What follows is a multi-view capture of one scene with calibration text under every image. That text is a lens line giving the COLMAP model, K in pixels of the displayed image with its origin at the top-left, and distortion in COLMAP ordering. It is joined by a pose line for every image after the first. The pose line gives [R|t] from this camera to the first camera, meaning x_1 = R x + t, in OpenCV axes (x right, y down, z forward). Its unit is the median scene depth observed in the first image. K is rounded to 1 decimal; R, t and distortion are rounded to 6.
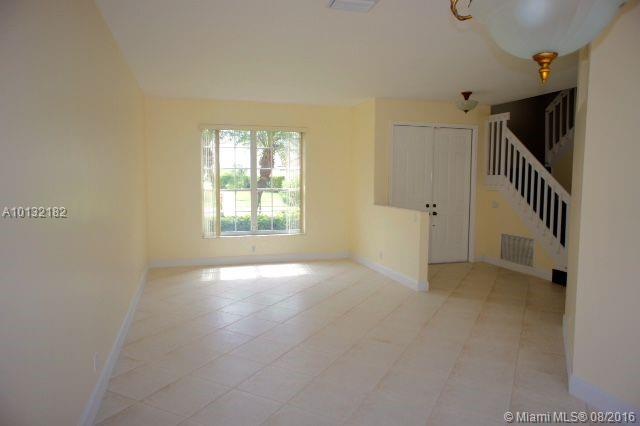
lens RADIAL K [[460.0, 0, 320.0], [0, 460.0, 213.0], [0, 0, 1]] dist [-0.000395, -0.000202]
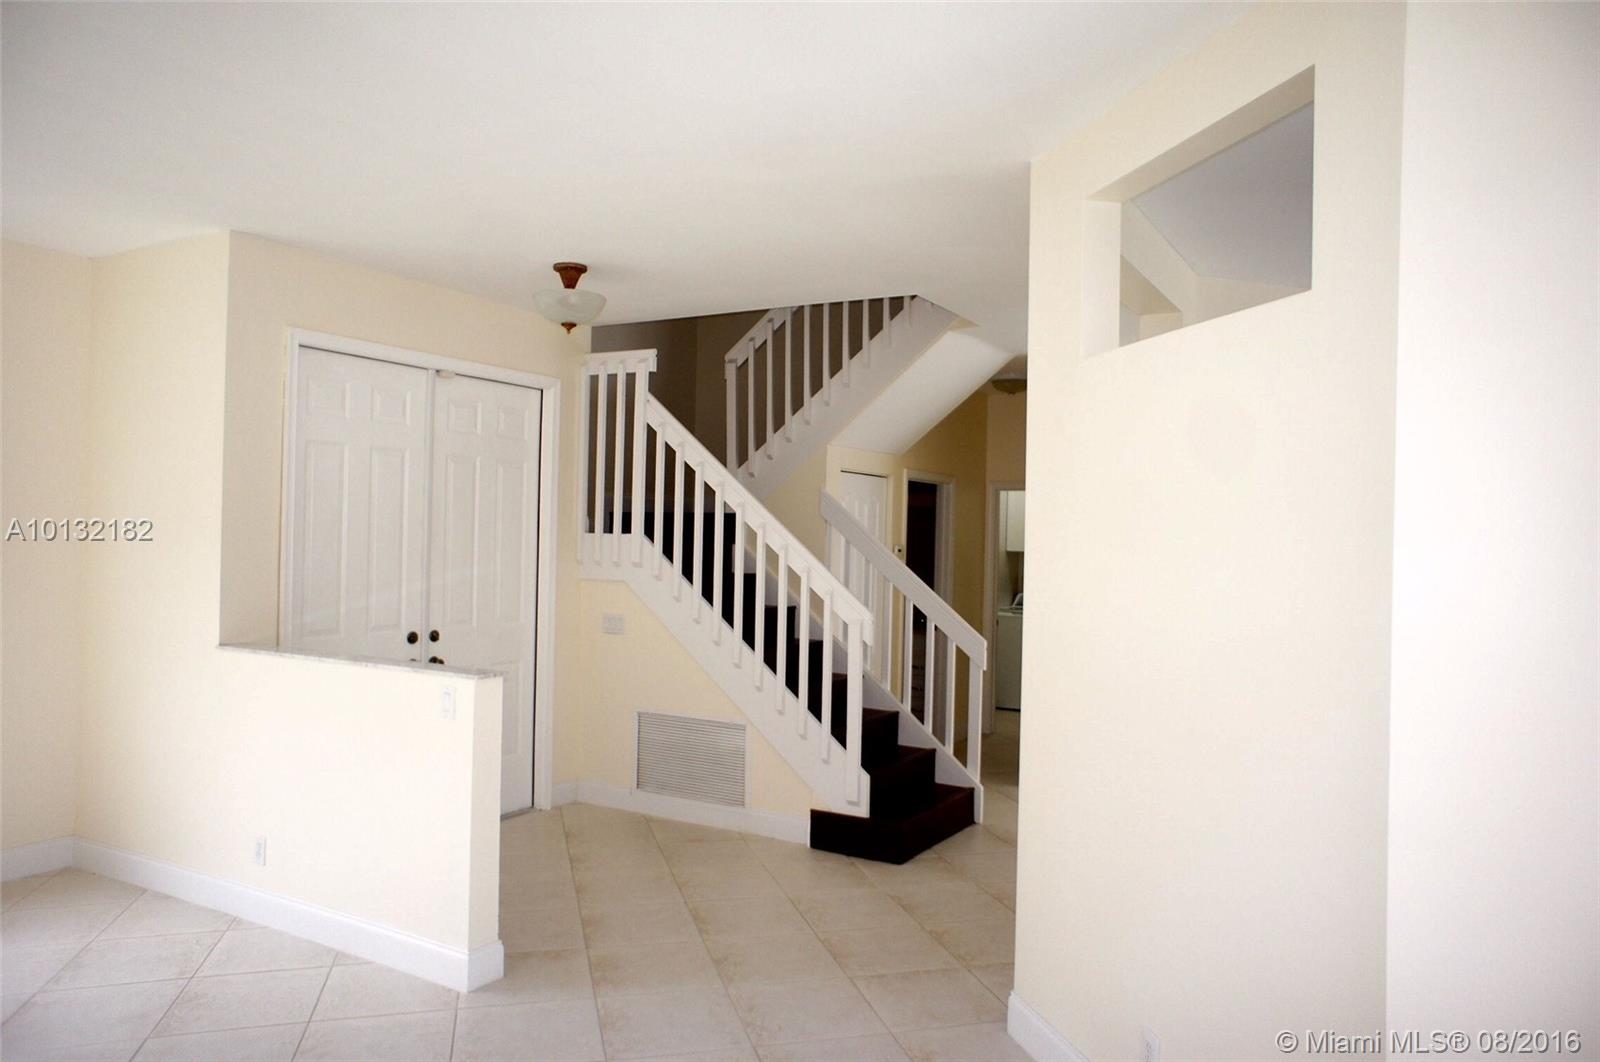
lens RADIAL K [[1110.6, 0, 800.0], [0, 1110.6, 531.0], [0, 0, 1]] dist [-0.002607, -0.000173]
pose [[0.745071, 0.010786, 0.666898, -0.051867], [0.038654, 0.997490, -0.059318, -0.033102], [-0.665864, 0.069974, 0.742784, 0.327458]]
